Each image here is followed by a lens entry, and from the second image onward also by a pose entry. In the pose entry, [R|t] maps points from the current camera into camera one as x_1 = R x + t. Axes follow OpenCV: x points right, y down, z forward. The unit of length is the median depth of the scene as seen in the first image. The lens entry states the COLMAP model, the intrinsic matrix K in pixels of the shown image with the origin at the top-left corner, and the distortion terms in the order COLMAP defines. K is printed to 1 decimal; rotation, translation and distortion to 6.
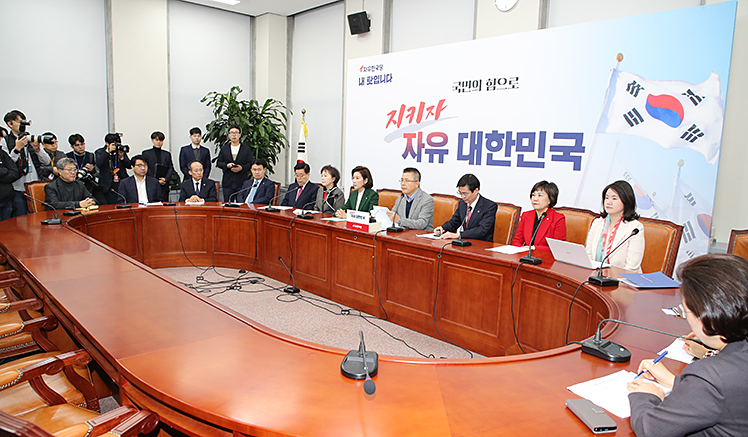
lens RADIAL K [[516.1, 0, 374.0], [0, 516.1, 218.5], [0, 0, 1]] dist [-0.034128, 0.000749]
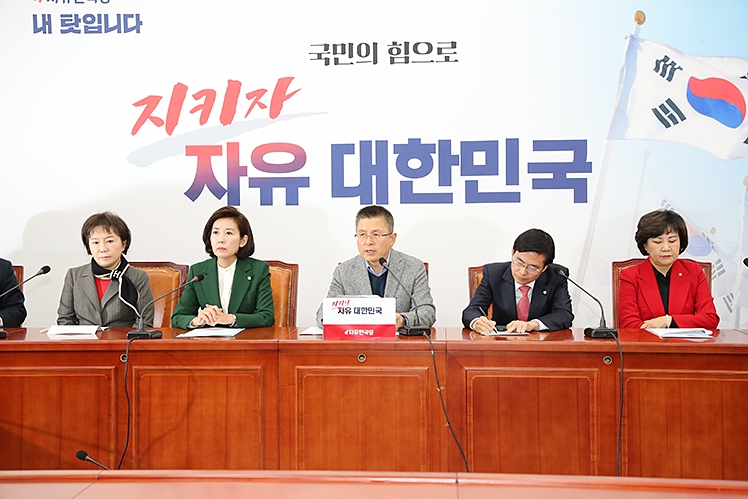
lens RADIAL K [[952.1, 0, 374.0], [0, 952.1, 249.5], [0, 0, 1]] dist [0.187137, 0.022250]
pose [[0.735508, -0.052900, 0.675448, -0.474344], [0.118620, 0.991603, -0.051508, -0.009550], [-0.667051, 0.118006, 0.735607, 0.306135]]
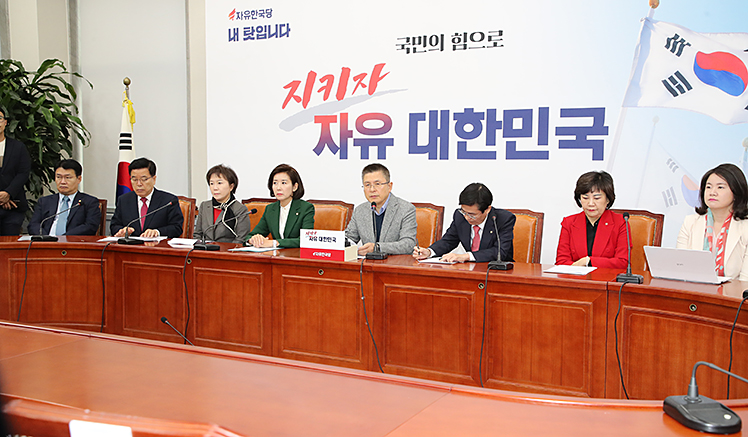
lens RADIAL K [[799.4, 0, 374.0], [0, 799.4, 218.5], [0, 0, 1]] dist [0.121642, 0.000216]
pose [[0.946281, -0.045552, 0.320122, -0.234410], [0.063245, 0.996979, -0.045087, 0.016396], [-0.317101, 0.062911, 0.946303, 0.033002]]
